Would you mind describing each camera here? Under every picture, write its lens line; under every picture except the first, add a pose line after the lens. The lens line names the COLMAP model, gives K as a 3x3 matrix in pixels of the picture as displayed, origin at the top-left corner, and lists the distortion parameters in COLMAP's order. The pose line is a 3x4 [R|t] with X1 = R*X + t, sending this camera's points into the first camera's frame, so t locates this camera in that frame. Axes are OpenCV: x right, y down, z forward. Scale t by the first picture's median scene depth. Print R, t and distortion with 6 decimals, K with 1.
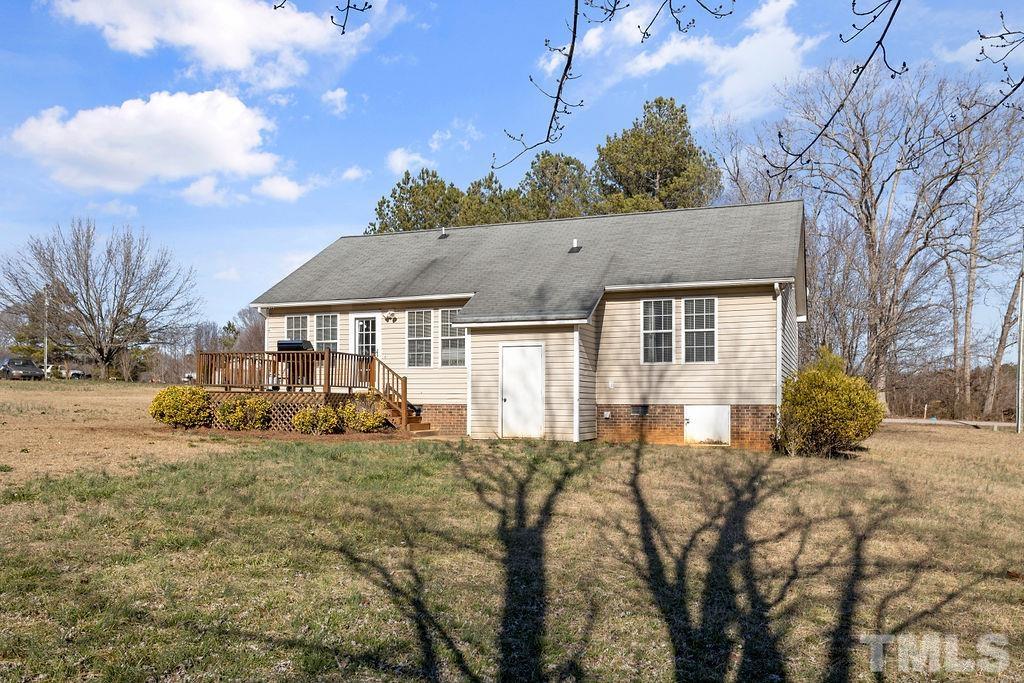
lens RADIAL K [[847.2, 0, 512.0], [0, 847.2, 341.5], [0, 0, 1]] dist [0.002867, 0.002039]
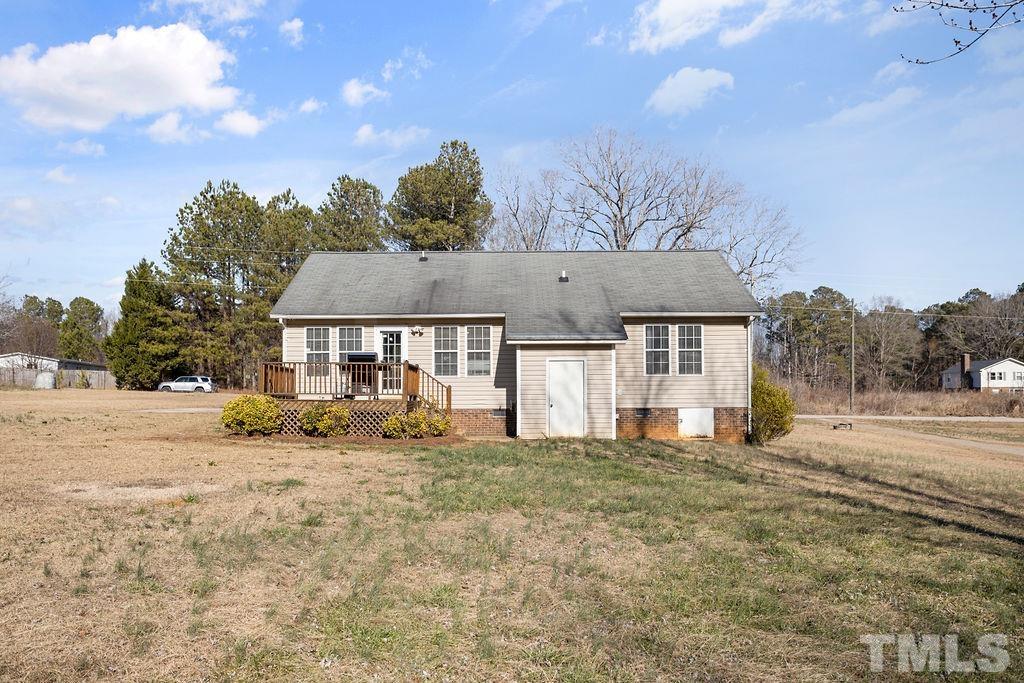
lens RADIAL K [[739.5, 0, 513.4], [0, 739.5, 344.8], [0, 0, 1]] dist [-0.000185, -0.001089]
pose [[0.933252, 0.019014, 0.358720, -0.424783], [-0.019407, 0.999809, -0.002503, -0.012673], [-0.358699, -0.004626, 0.933442, 0.047111]]
